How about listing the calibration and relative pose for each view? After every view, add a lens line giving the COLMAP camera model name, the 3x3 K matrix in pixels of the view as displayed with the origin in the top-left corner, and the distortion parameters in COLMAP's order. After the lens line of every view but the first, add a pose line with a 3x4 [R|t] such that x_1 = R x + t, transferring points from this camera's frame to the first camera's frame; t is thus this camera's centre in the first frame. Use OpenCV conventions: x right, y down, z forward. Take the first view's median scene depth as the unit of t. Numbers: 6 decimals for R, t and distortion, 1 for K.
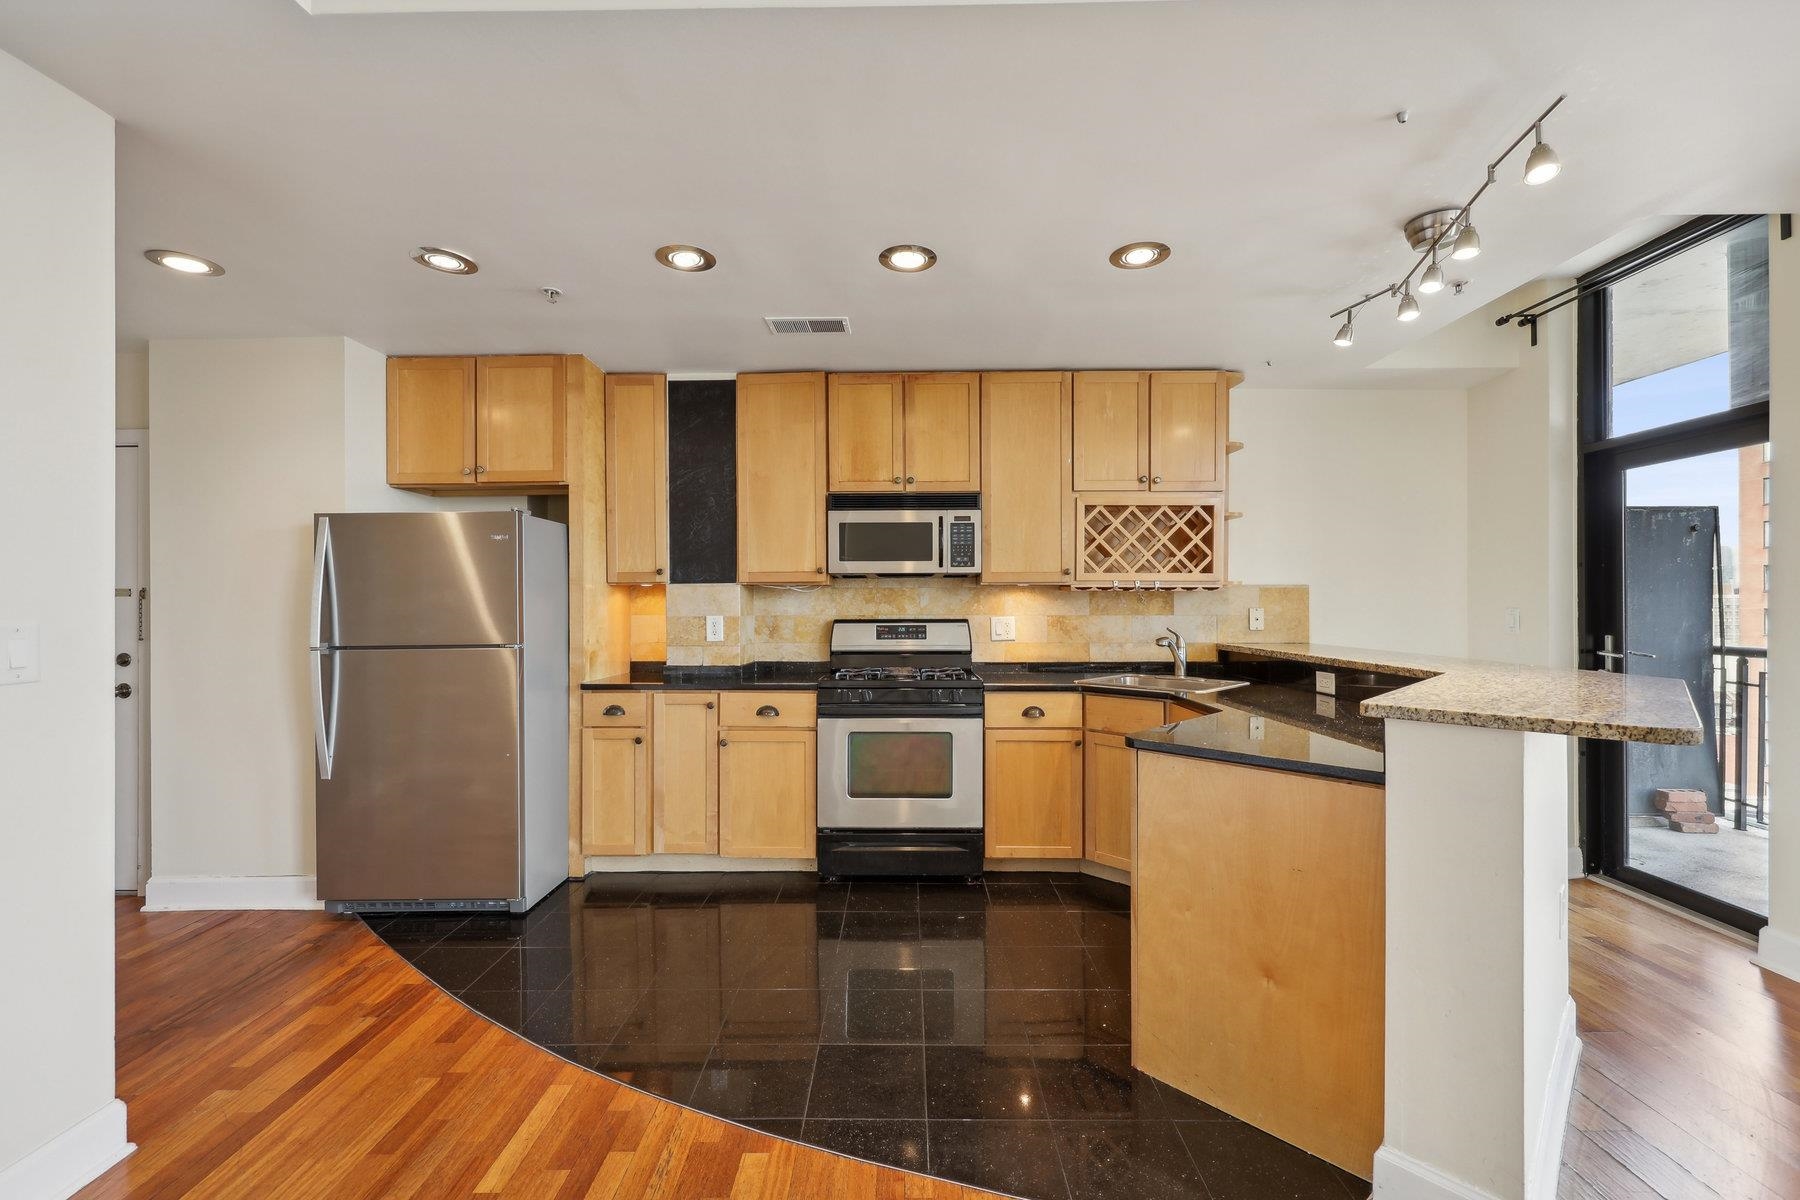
lens RADIAL K [[733.7, 0, 908.1], [0, 733.7, 605.3], [0, 0, 1]] dist [0.002419, -0.000190]
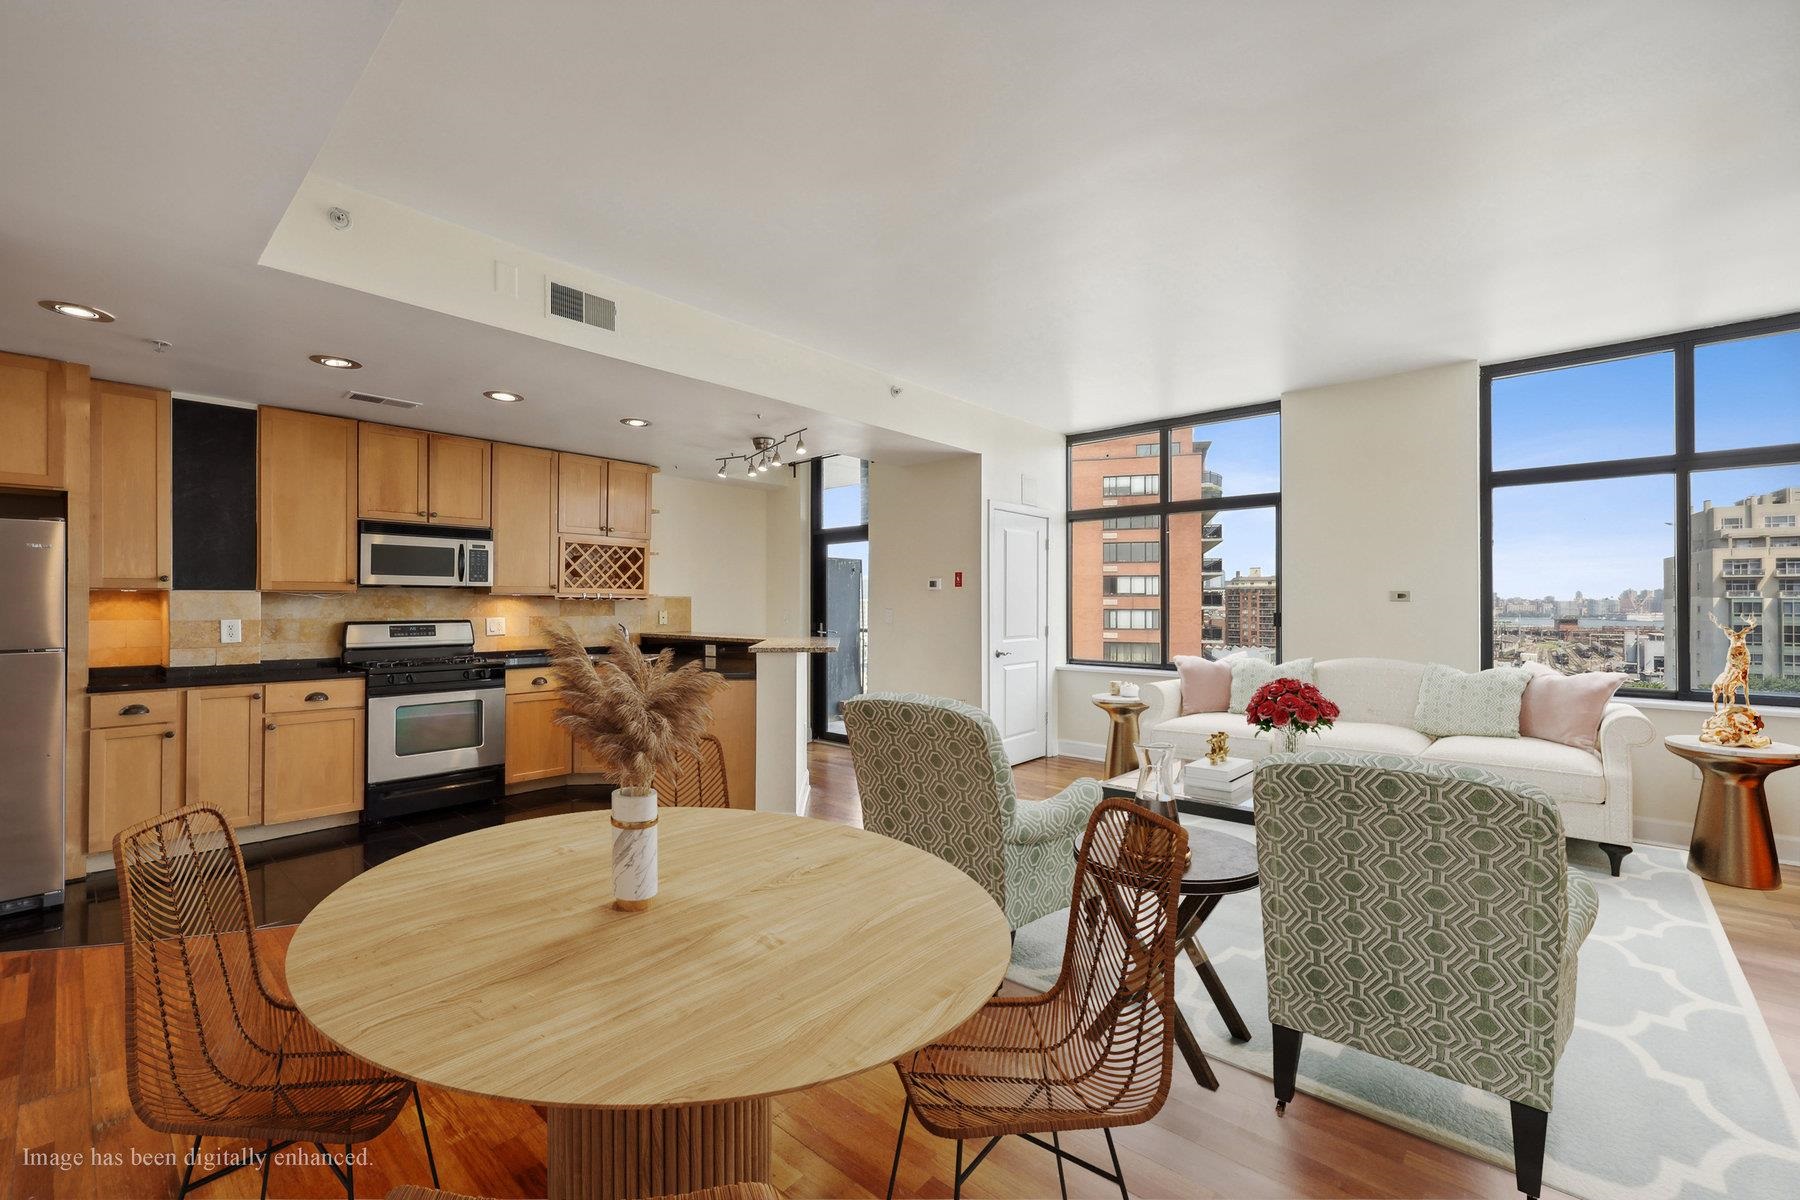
lens RADIAL K [[733.7, 0, 894.2], [0, 733.7, 601.9], [0, 0, 1]] dist [0.002419, -0.000190]
pose [[0.658635, 0.006904, 0.752431, -0.447647], [-0.003313, 0.999975, -0.006276, -0.008640], [-0.752455, 0.001641, 0.658641, -0.493977]]
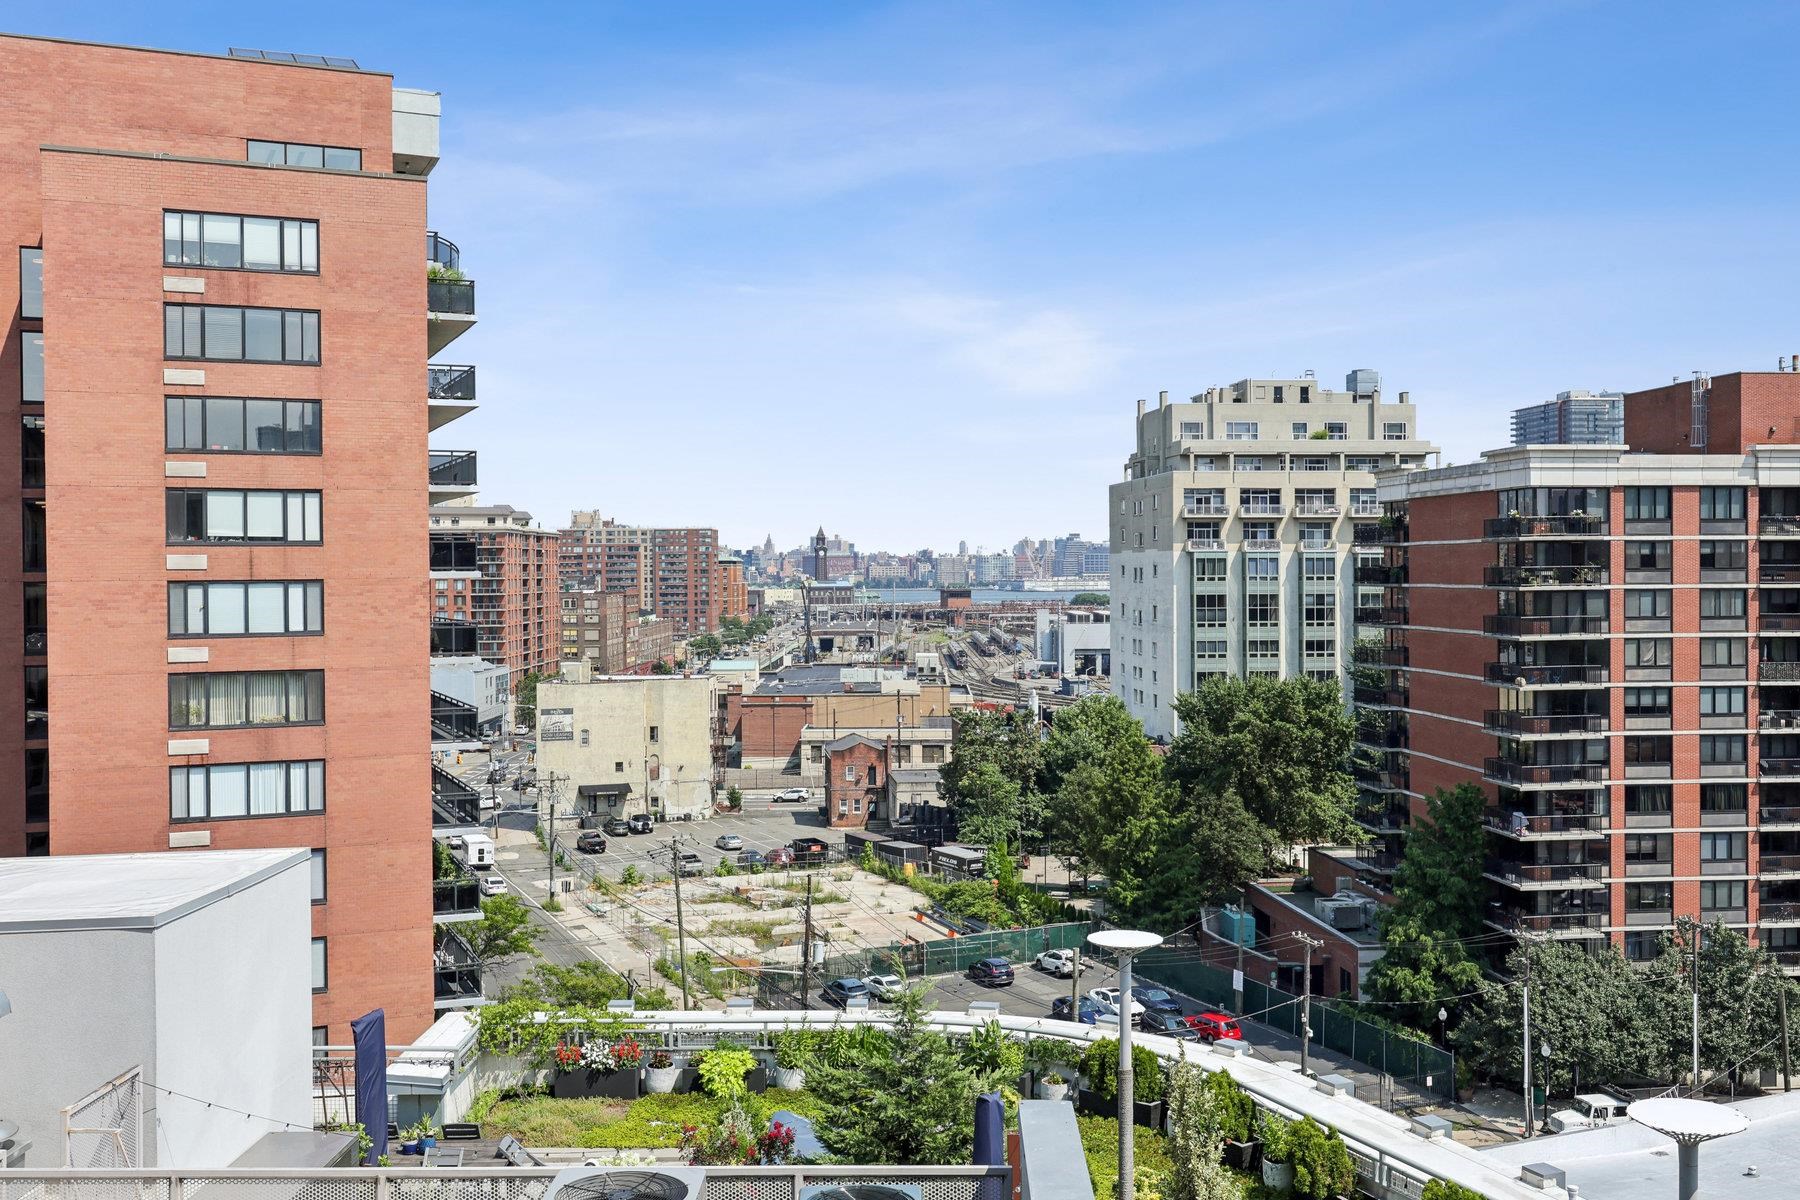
lens RADIAL K [[1735.3, 0, 896.4], [0, 1735.3, 586.5], [0, 0, 1]] dist [0.001371, 0.000000]
pose [[0.008401, -0.008221, 0.999931, 1.048083], [0.007002, 0.999942, 0.008162, 0.009650], [-0.999940, 0.006933, 0.008458, 0.774896]]
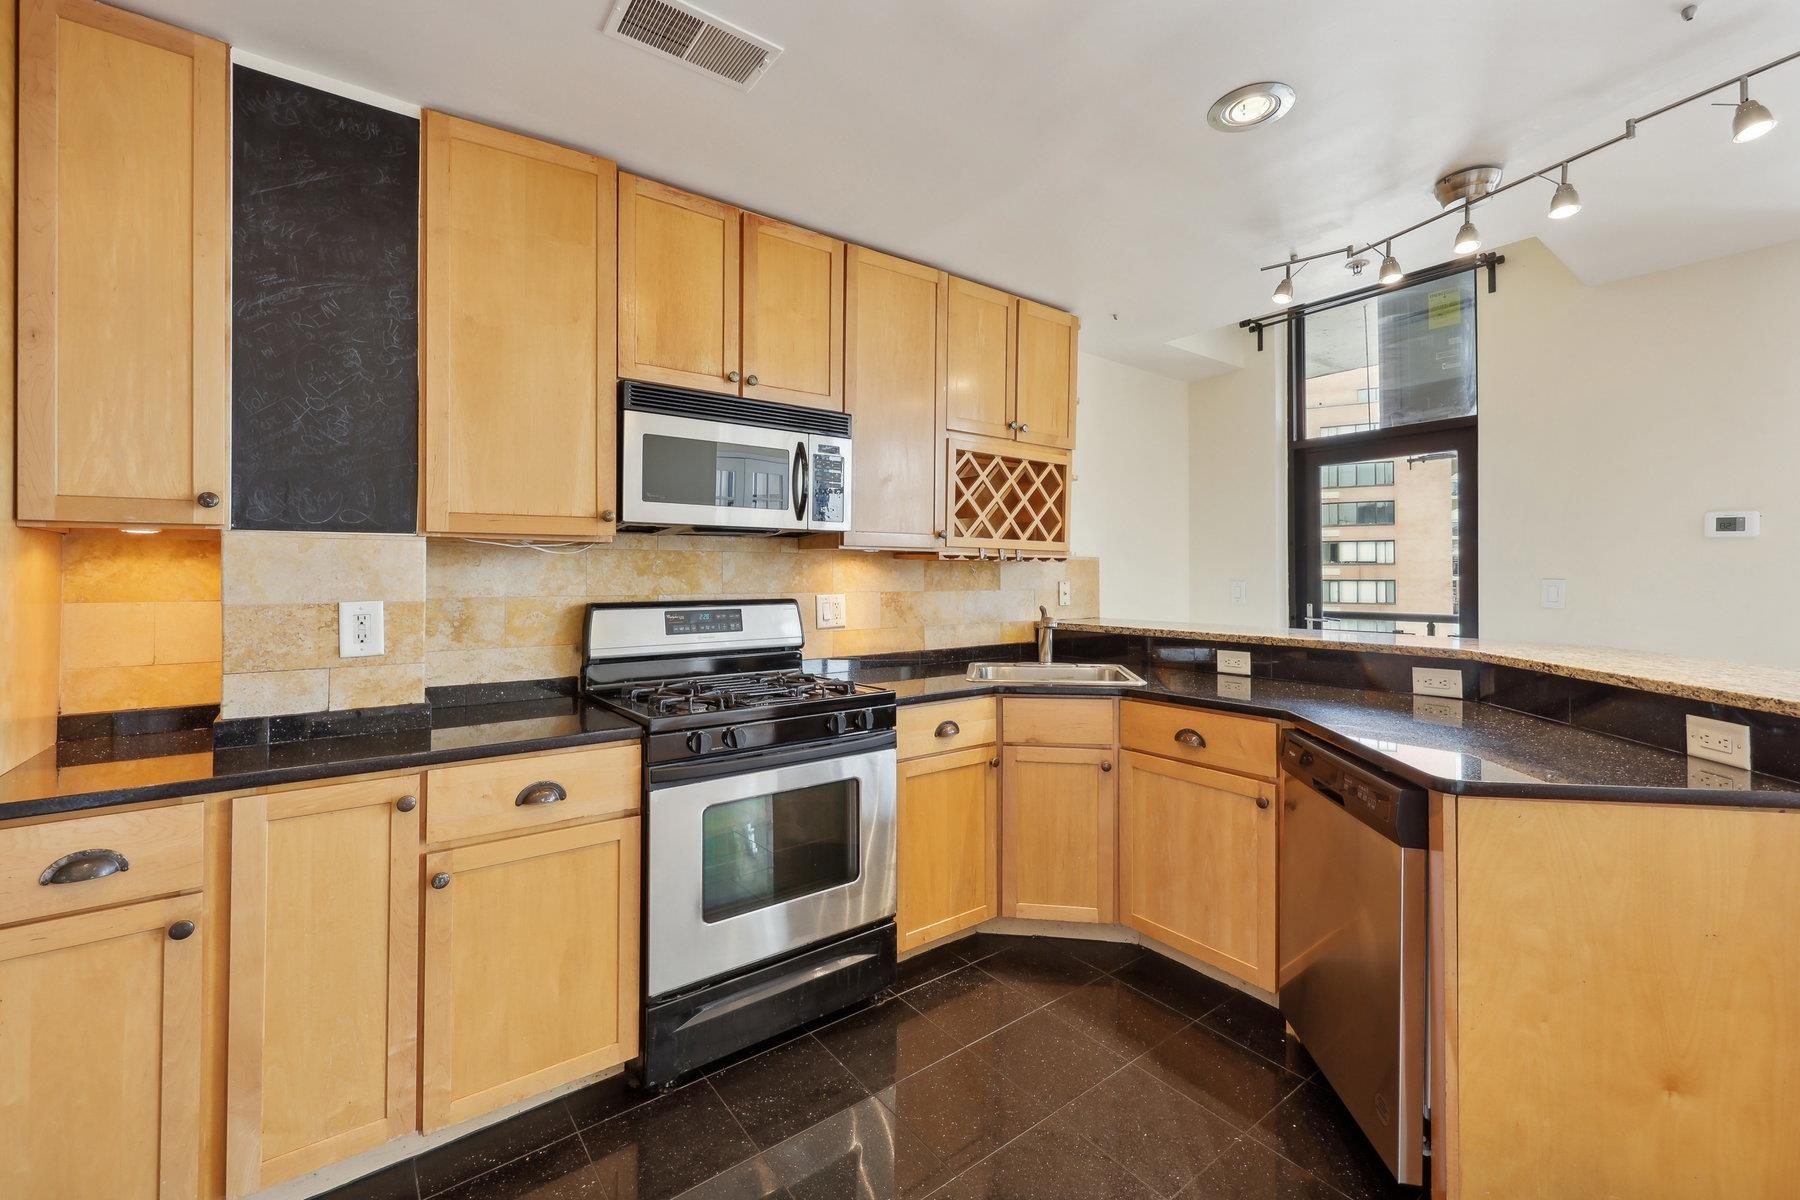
lens RADIAL K [[733.7, 0, 892.6], [0, 733.7, 566.0], [0, 0, 1]] dist [0.002419, -0.000190]
pose [[0.796516, 0.009872, 0.604537, -0.283056], [-0.000714, 0.999881, -0.015388, -0.001440], [-0.604617, 0.011825, 0.796429, 0.430445]]
